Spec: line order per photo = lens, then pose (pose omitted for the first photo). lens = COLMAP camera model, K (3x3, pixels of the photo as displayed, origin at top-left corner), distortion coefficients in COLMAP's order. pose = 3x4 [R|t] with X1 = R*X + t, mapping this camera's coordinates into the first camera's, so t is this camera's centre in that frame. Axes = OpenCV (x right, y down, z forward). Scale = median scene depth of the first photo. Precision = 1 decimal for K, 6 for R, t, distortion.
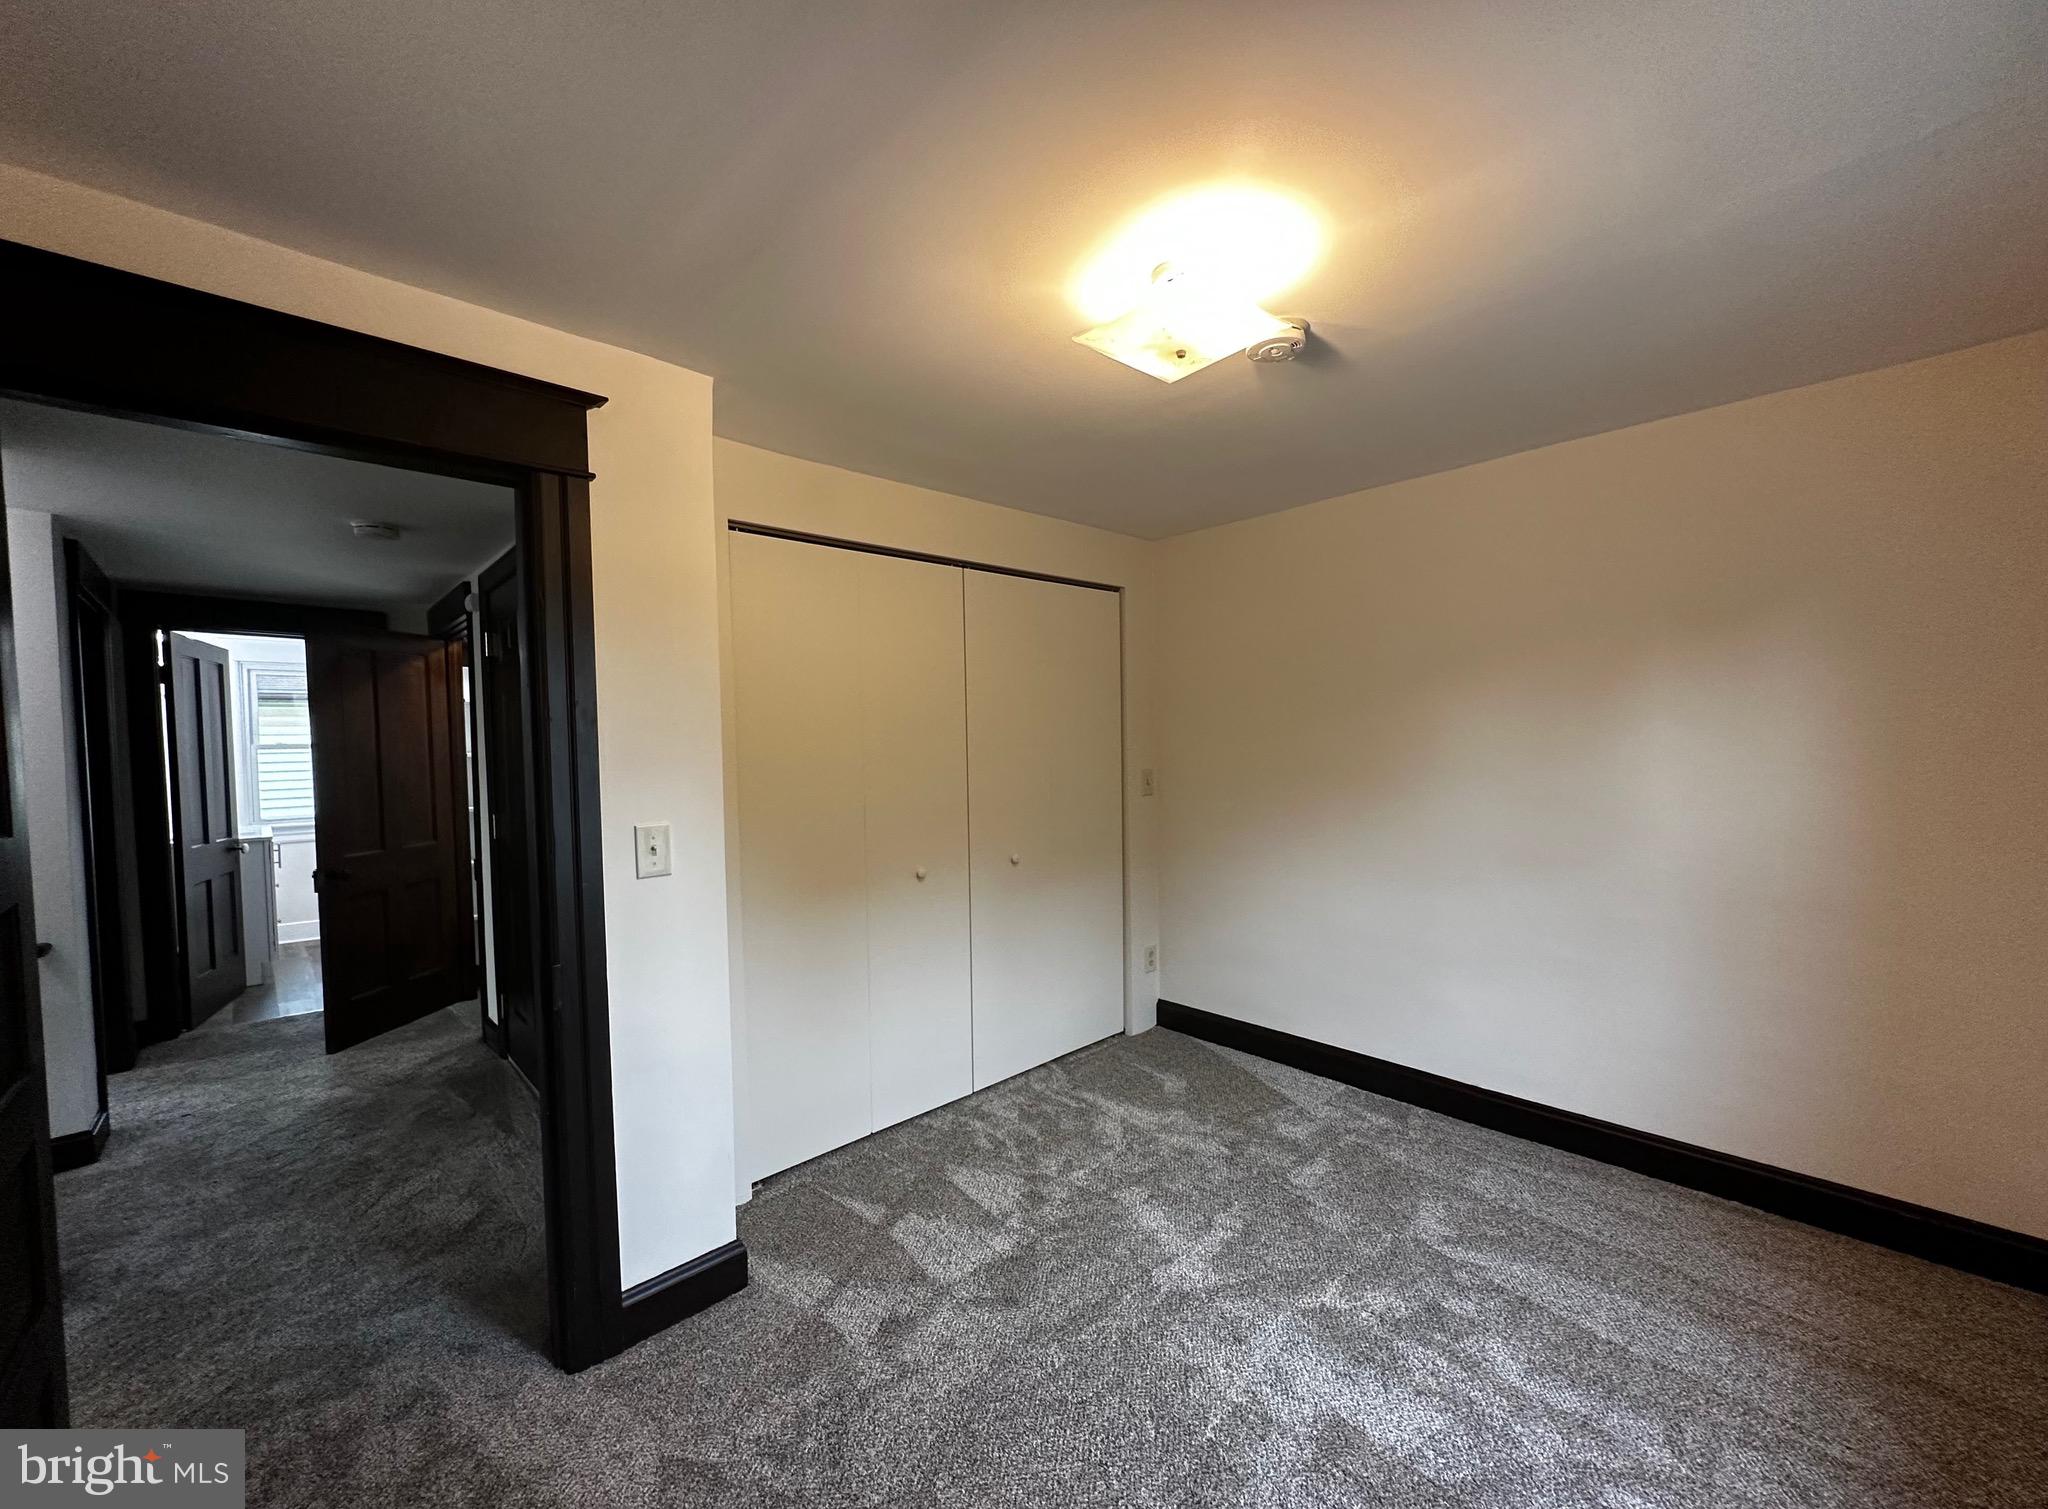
lens RADIAL K [[820.7, 0, 1020.7], [0, 820.7, 763.0], [0, 0, 1]] dist [-0.006087, 0.001091]
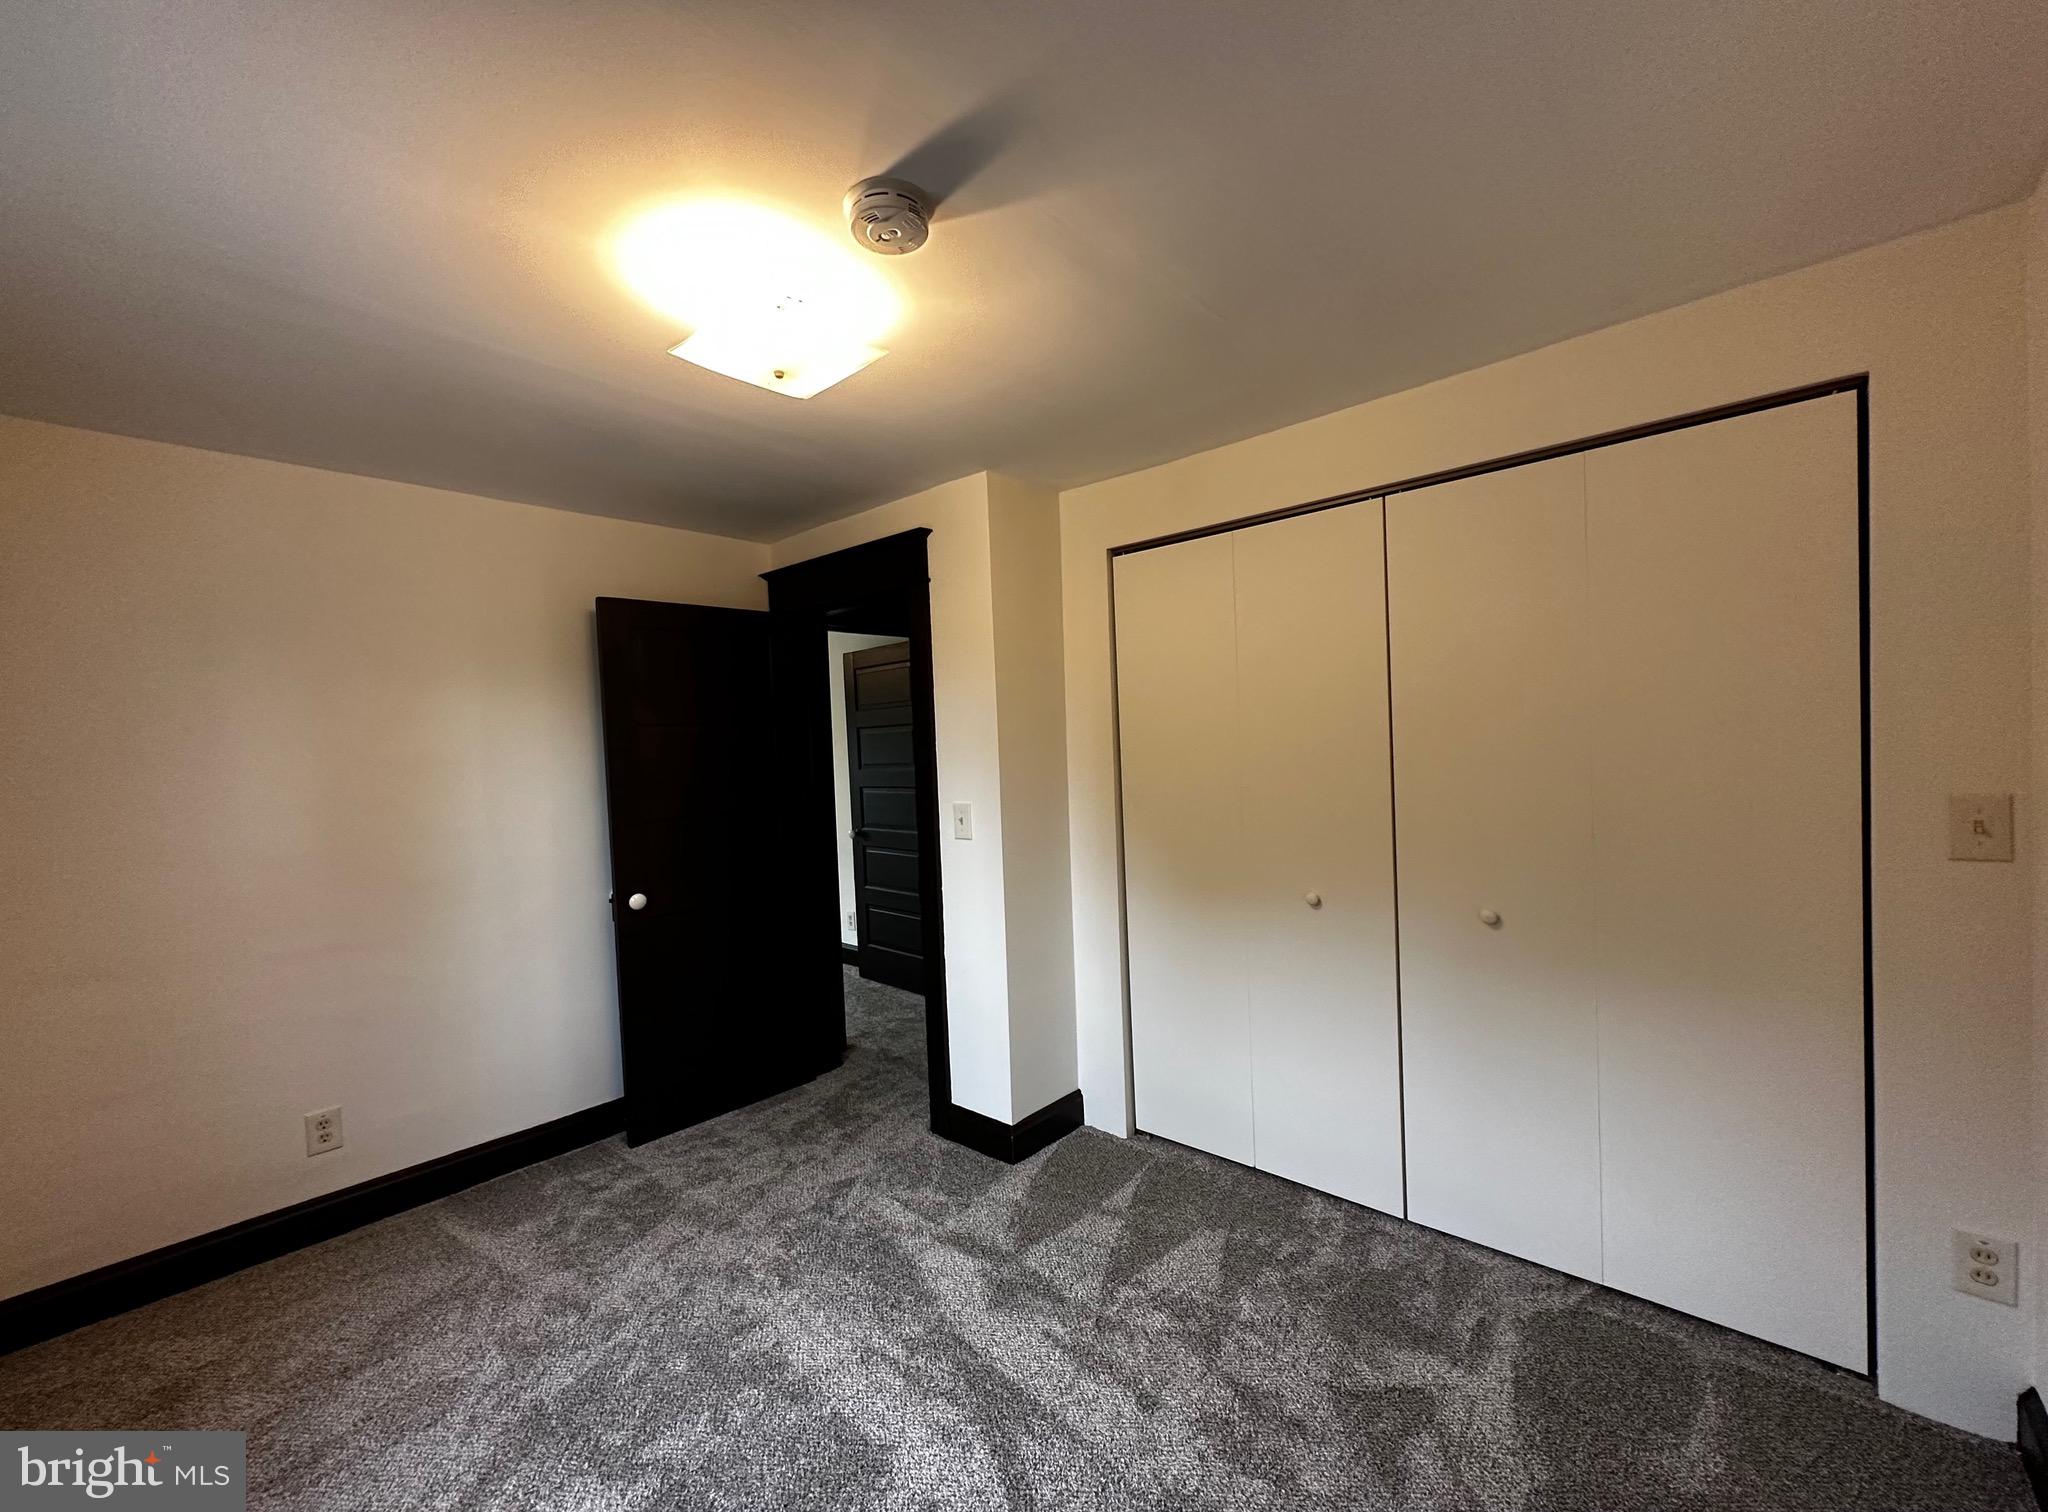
lens RADIAL K [[820.7, 0, 1027.1], [0, 820.7, 762.2], [0, 0, 1]] dist [-0.006087, 0.001091]
pose [[0.078959, 0.040598, -0.996051, 0.684696], [0.009174, 0.999098, 0.041449, -0.039288], [0.996836, -0.012410, 0.078516, 0.676971]]
